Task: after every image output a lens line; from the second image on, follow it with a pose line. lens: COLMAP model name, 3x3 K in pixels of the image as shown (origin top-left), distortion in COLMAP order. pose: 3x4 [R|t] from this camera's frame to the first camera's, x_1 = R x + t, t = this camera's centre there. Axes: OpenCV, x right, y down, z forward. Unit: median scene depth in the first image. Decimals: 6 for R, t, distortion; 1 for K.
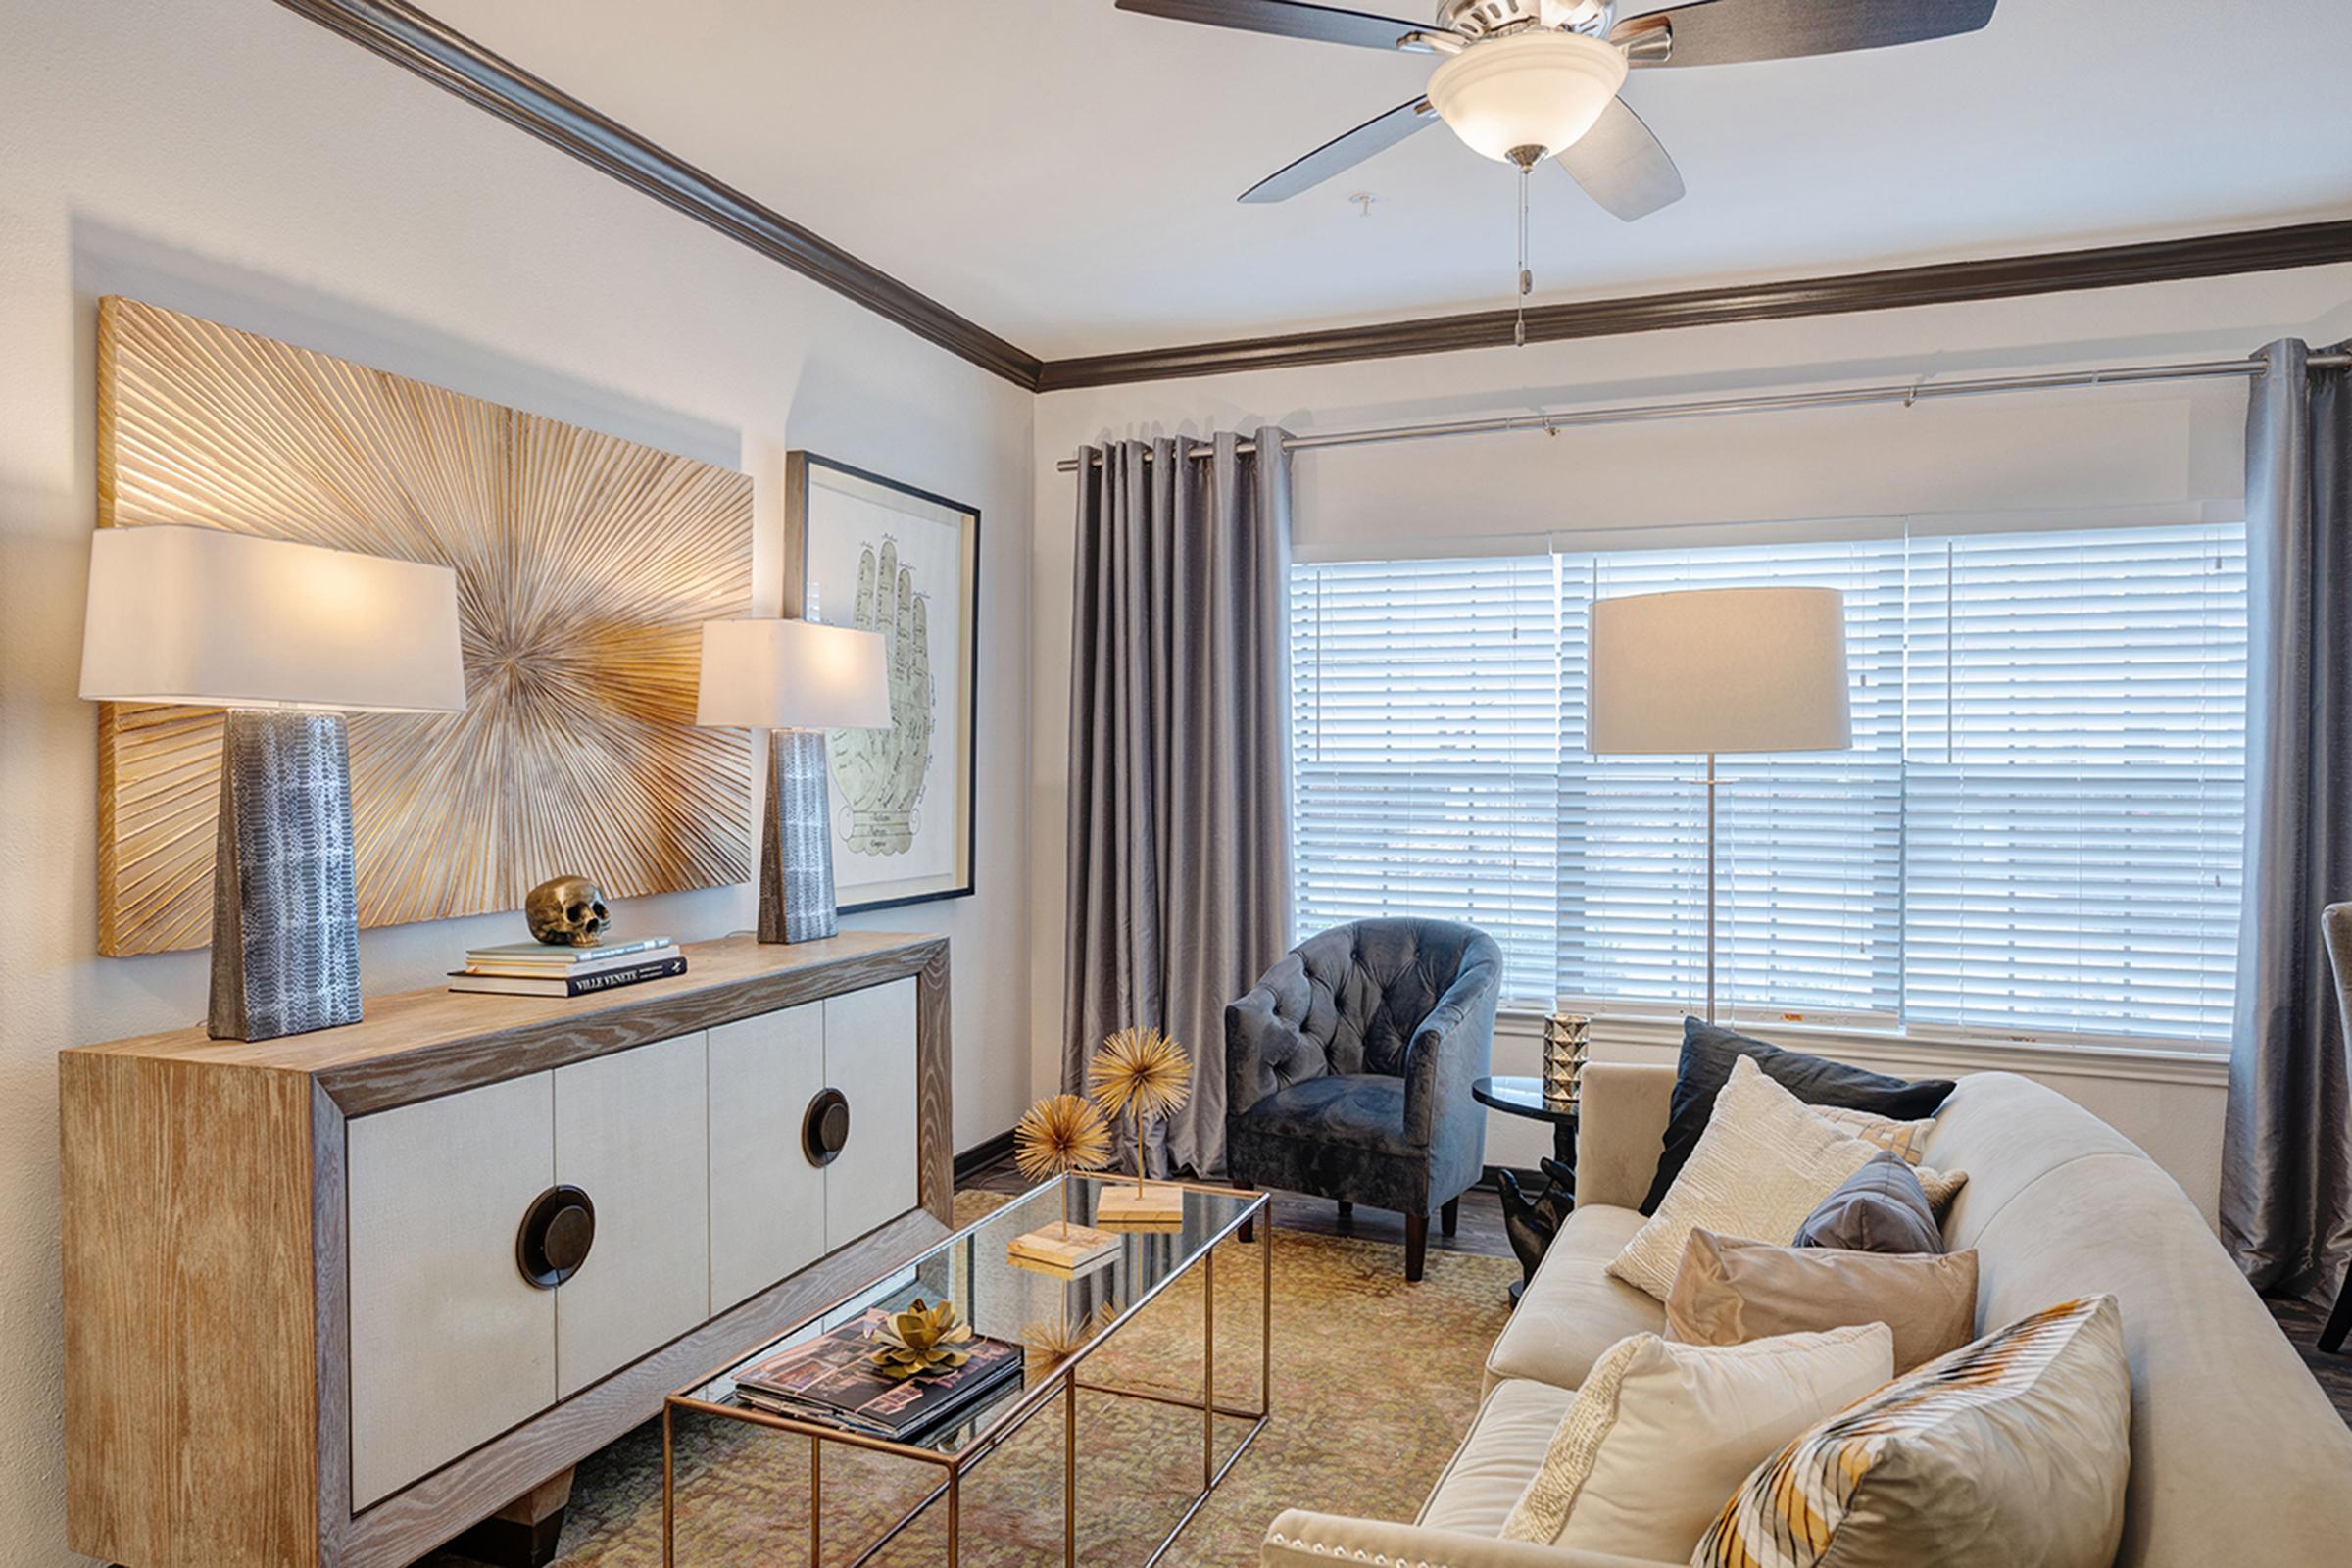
lens RADIAL K [[1451.2, 0, 1173.3], [0, 1451.2, 775.7], [0, 0, 1]] dist [-0.004591, -0.001408]
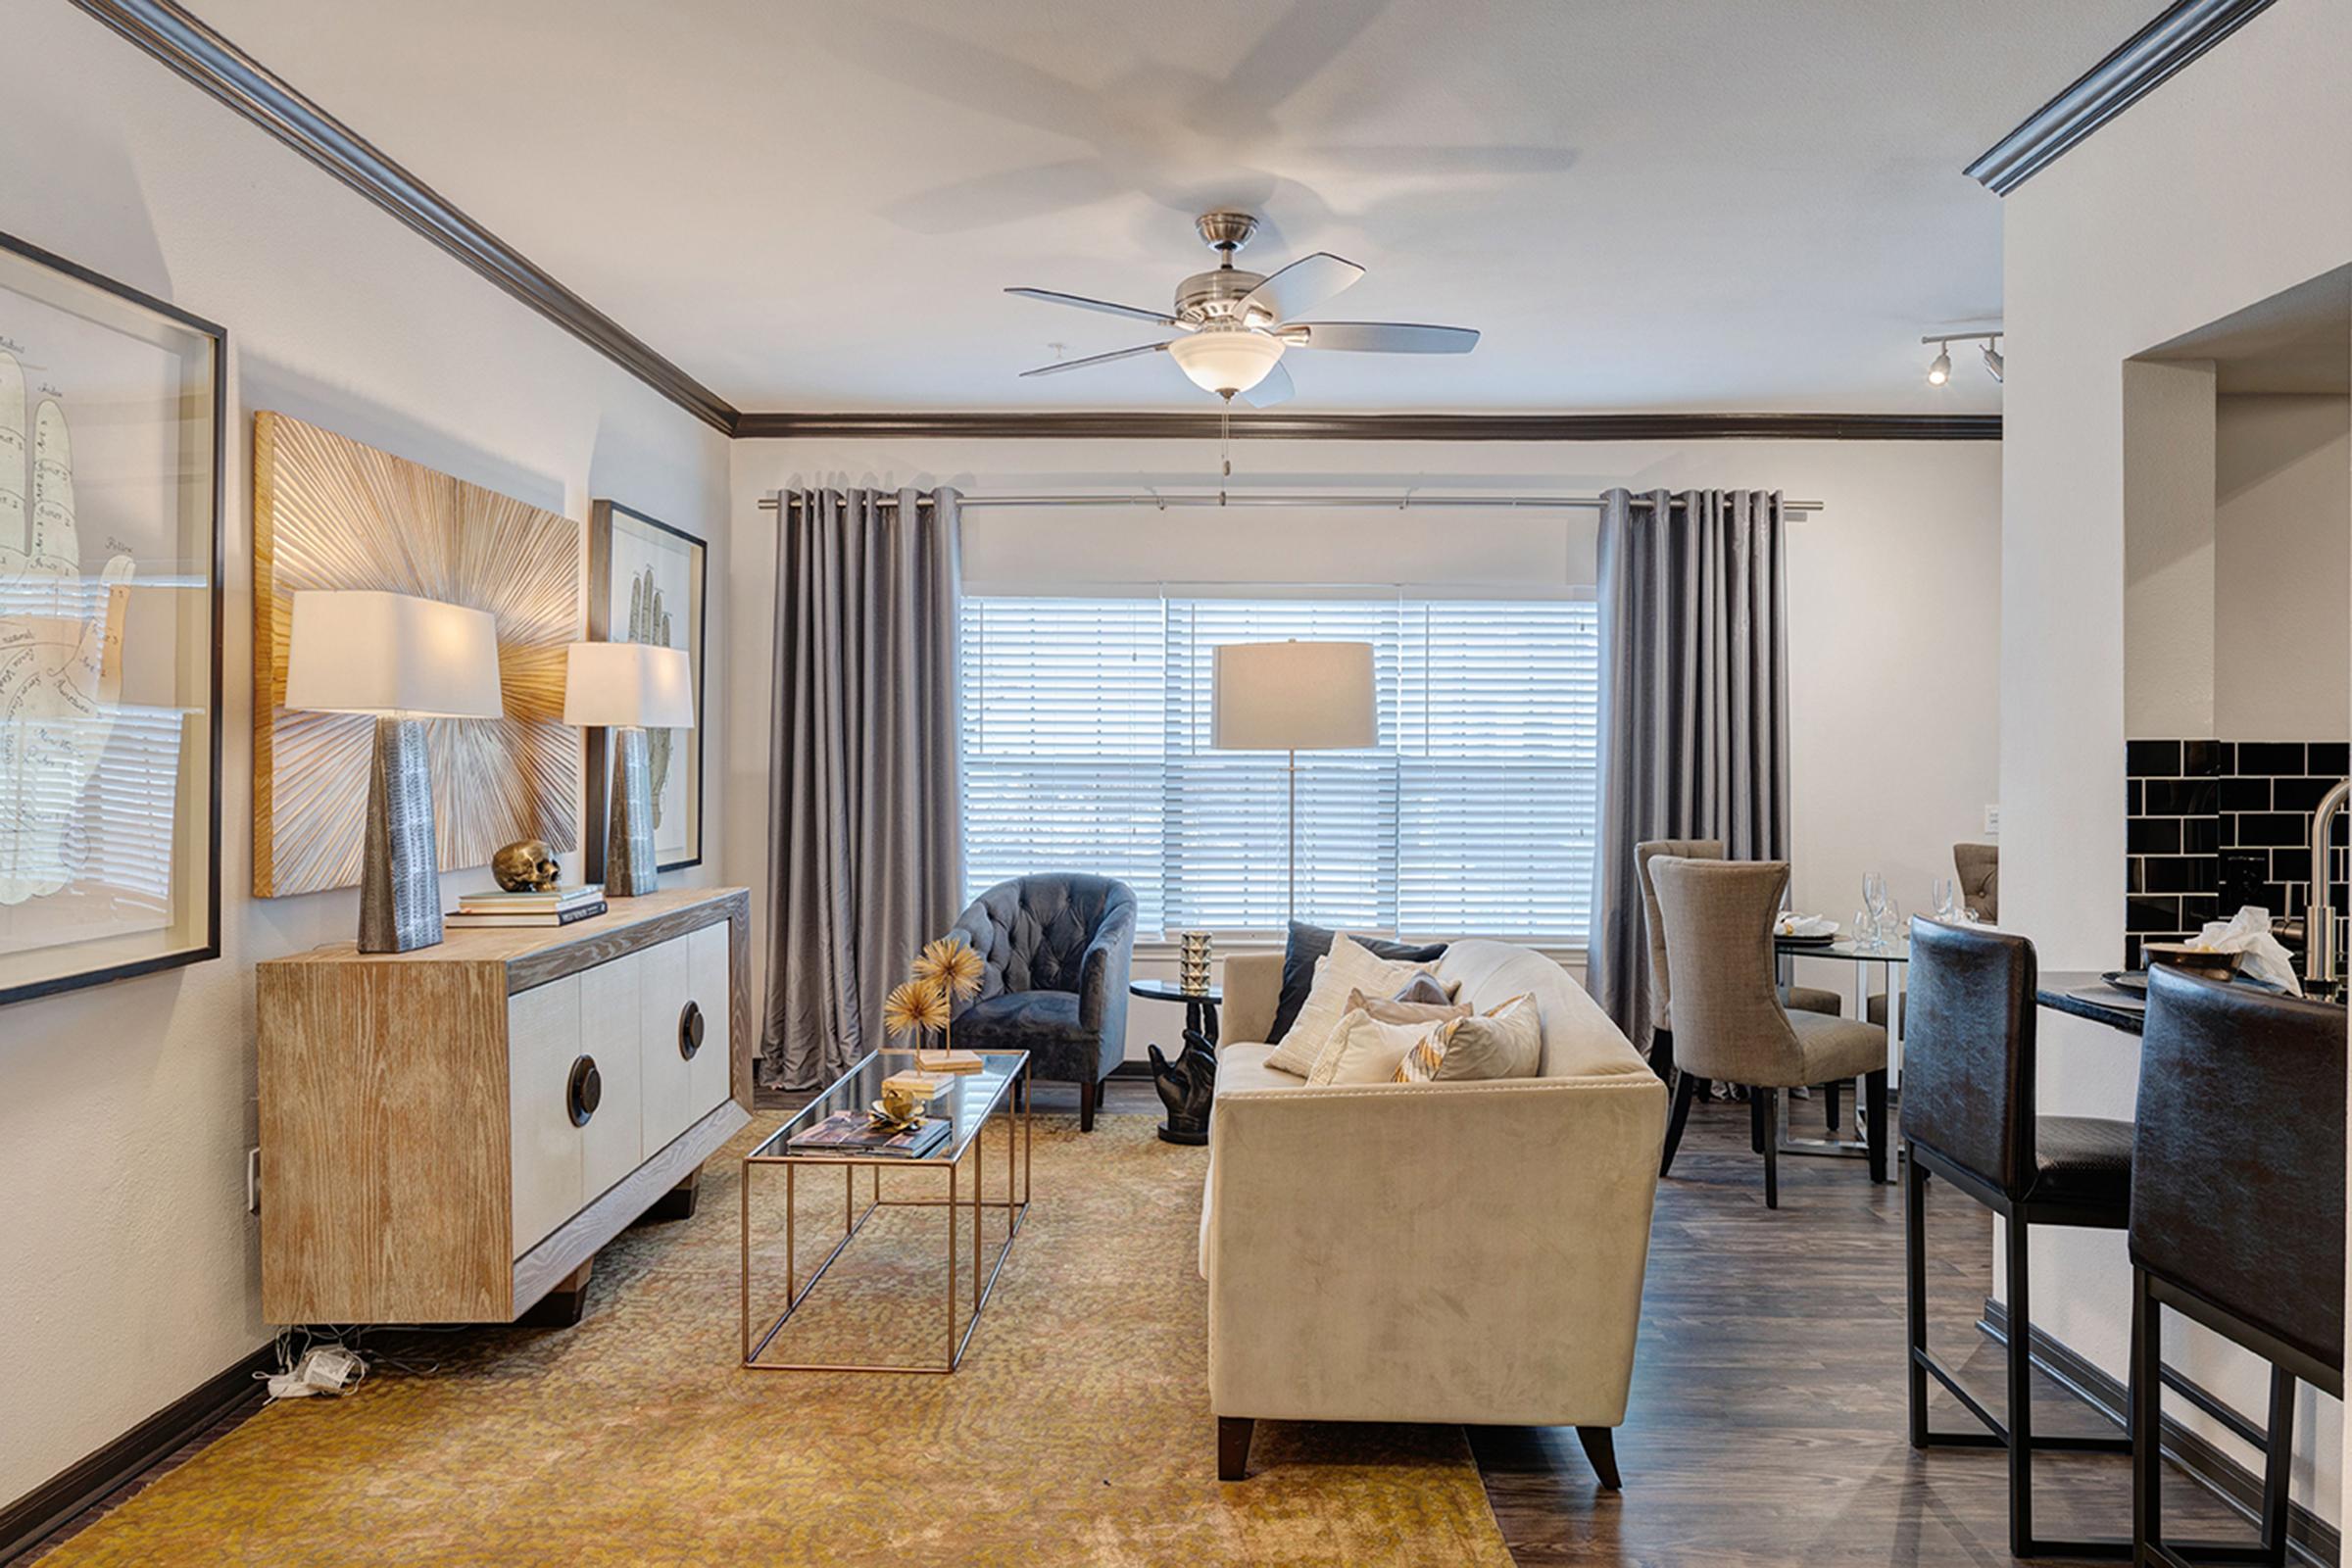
lens RADIAL K [[1516.2, 0, 1171.7], [0, 1516.2, 775.1], [0, 0, 1]] dist [-0.003621, -0.001058]
pose [[0.937664, -0.002490, 0.347534, -0.321199], [0.000218, 0.999978, 0.006577, 0.000651], [-0.347543, -0.006091, 0.937644, -0.467282]]
